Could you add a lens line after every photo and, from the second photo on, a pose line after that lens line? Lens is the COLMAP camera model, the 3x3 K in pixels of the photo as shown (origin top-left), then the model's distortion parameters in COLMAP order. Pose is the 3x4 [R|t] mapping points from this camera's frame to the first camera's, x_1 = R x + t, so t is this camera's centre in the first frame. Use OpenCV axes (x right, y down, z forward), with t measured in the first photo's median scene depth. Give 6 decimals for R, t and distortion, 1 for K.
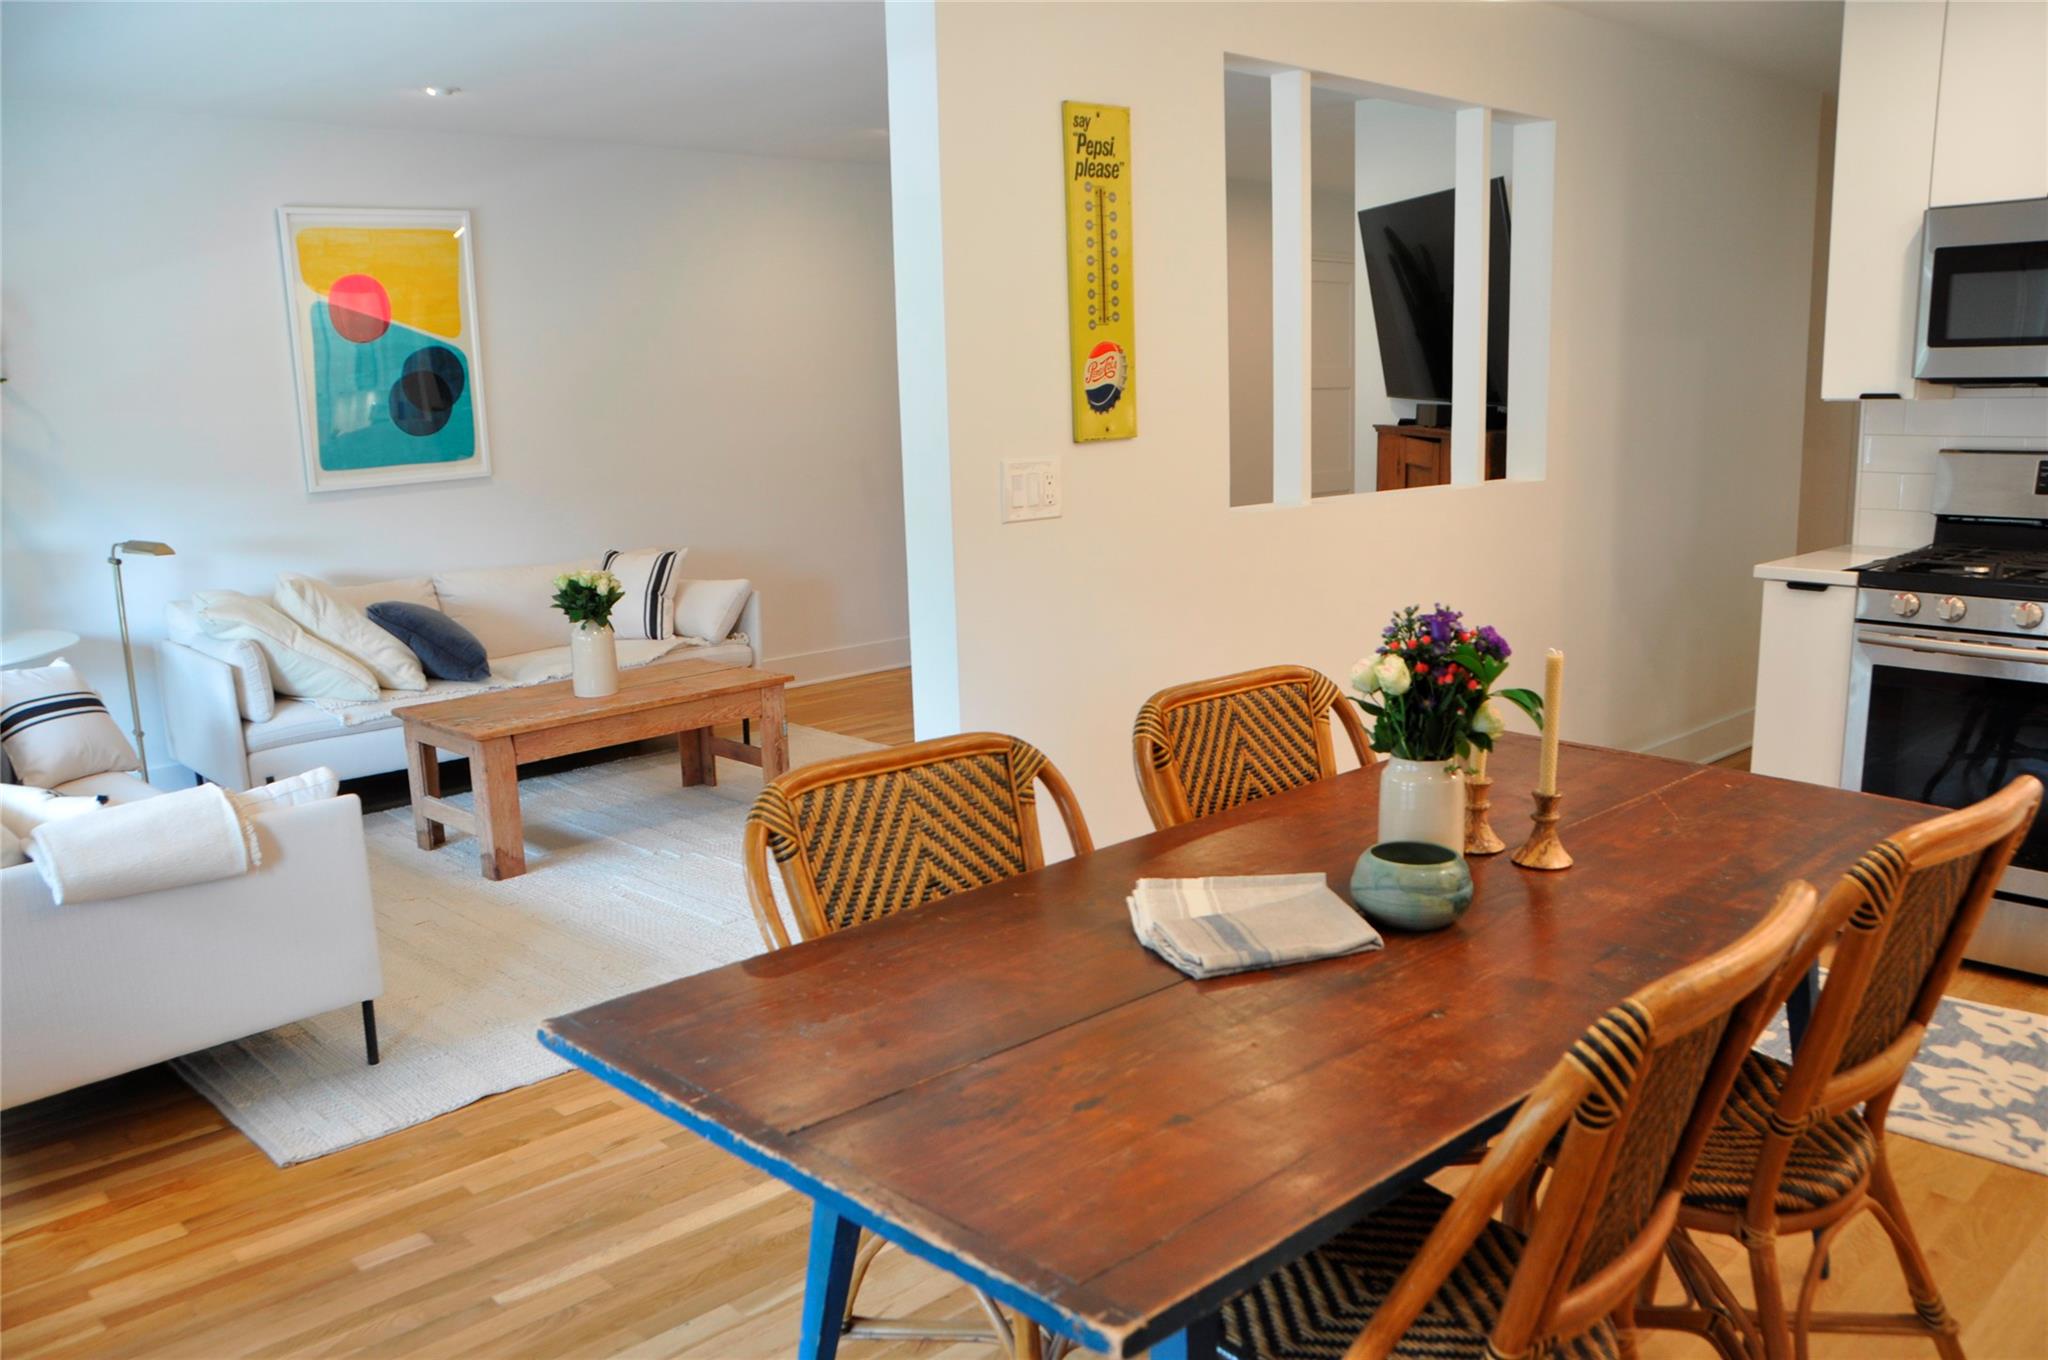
lens RADIAL K [[1669.6, 0, 1024.0], [0, 1669.6, 680.0], [0, 0, 1]] dist [-0.091951, 0.001967]
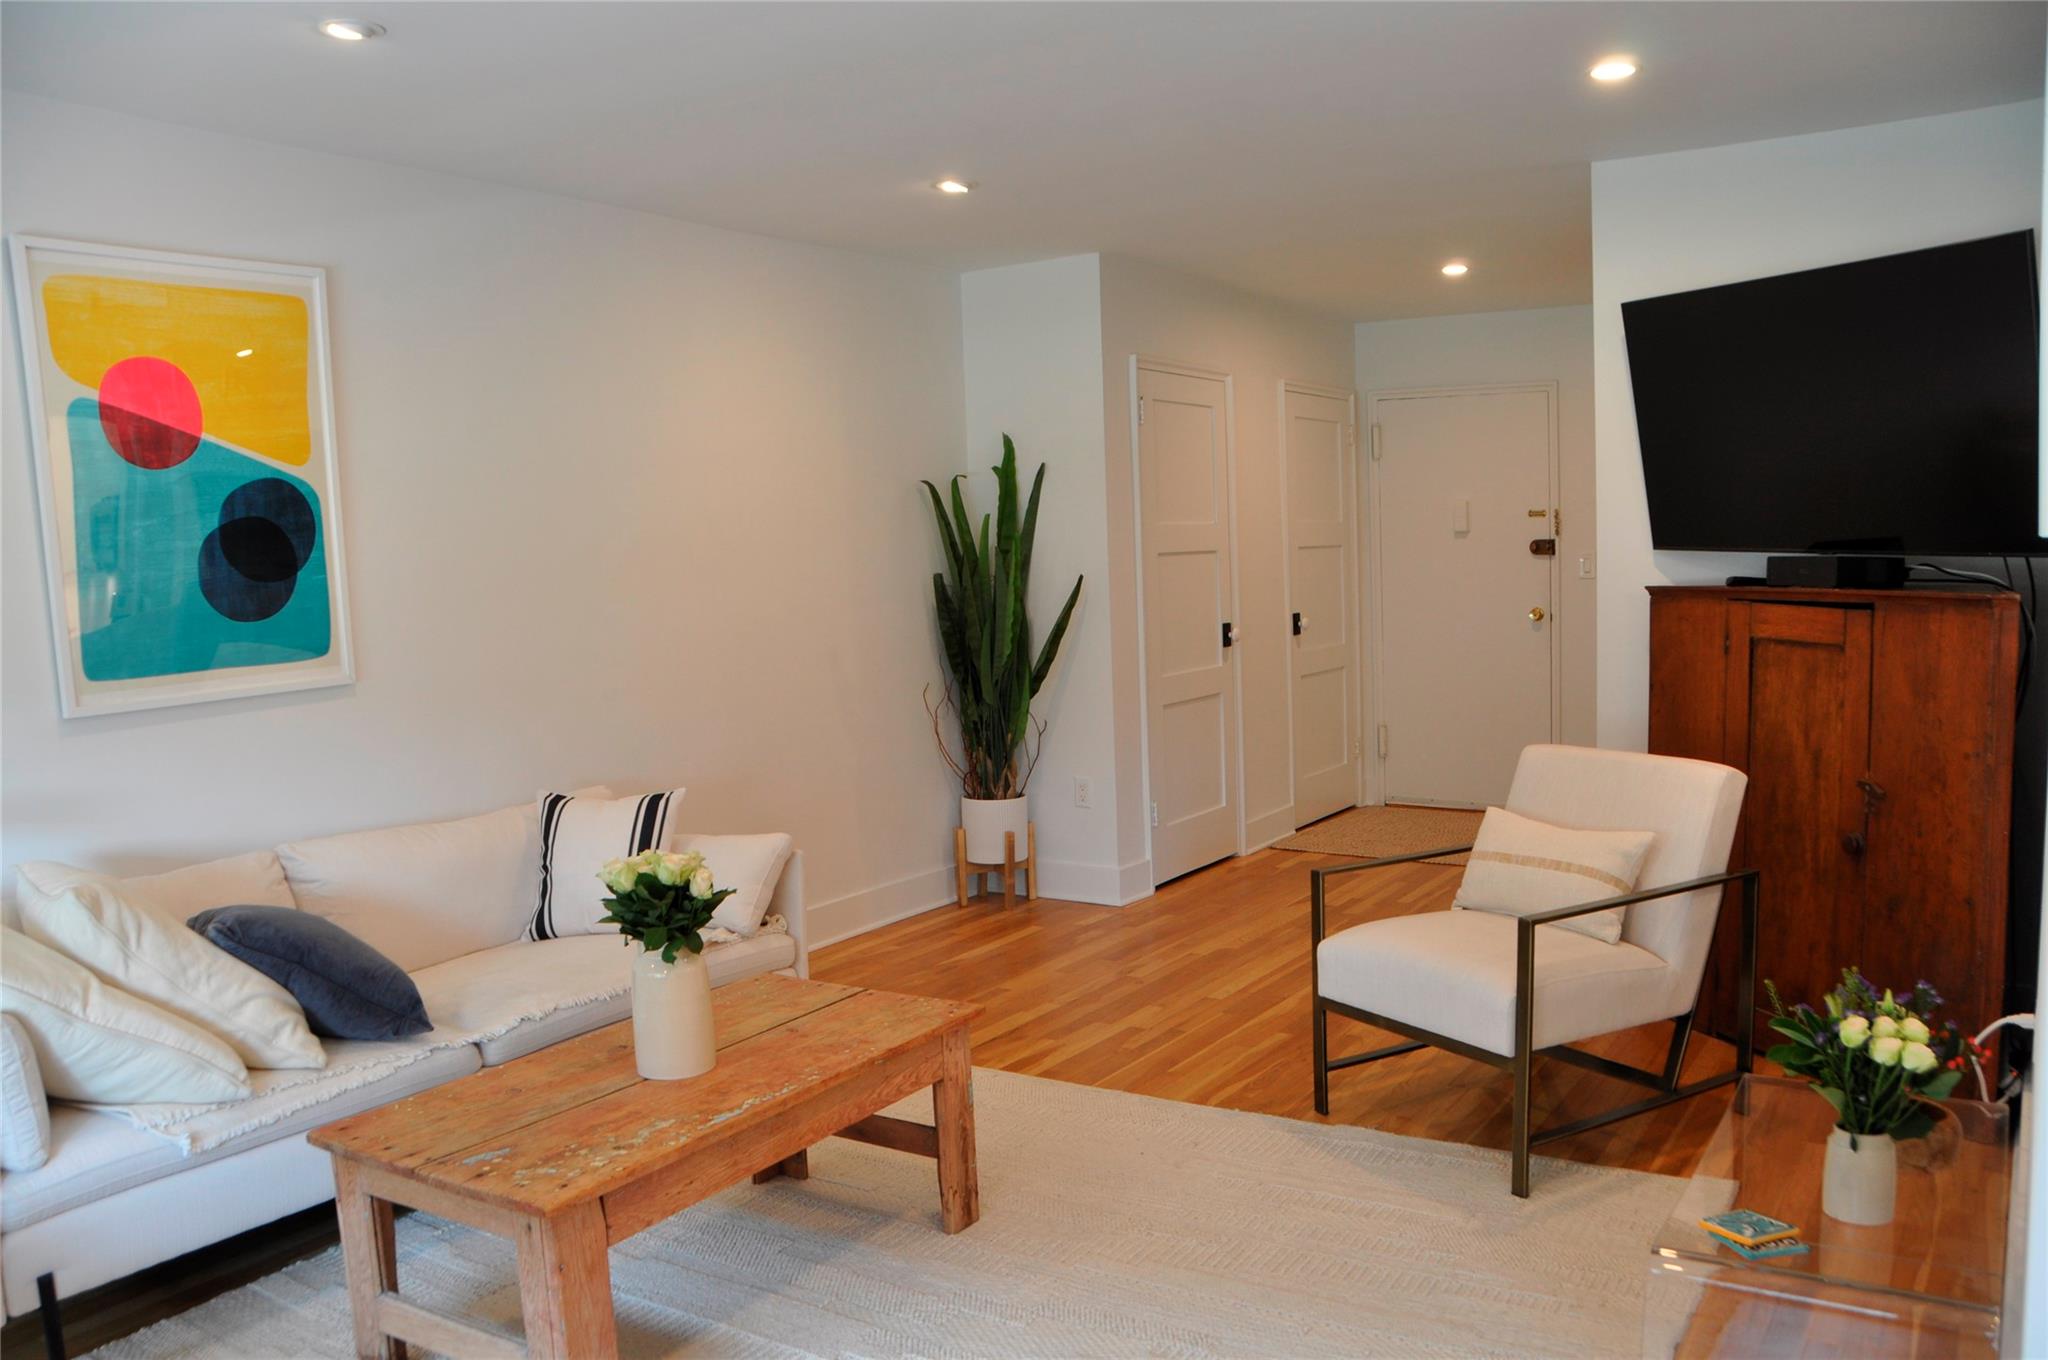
lens RADIAL K [[1613.2, 0, 1028.0], [0, 1613.2, 730.8], [0, 0, 1]] dist [-0.183007, 0.135370]
pose [[0.971587, -0.034522, 0.234151, -0.243330], [0.051946, 0.996287, -0.068657, -0.057750], [-0.230911, 0.078869, 0.969773, 0.410650]]
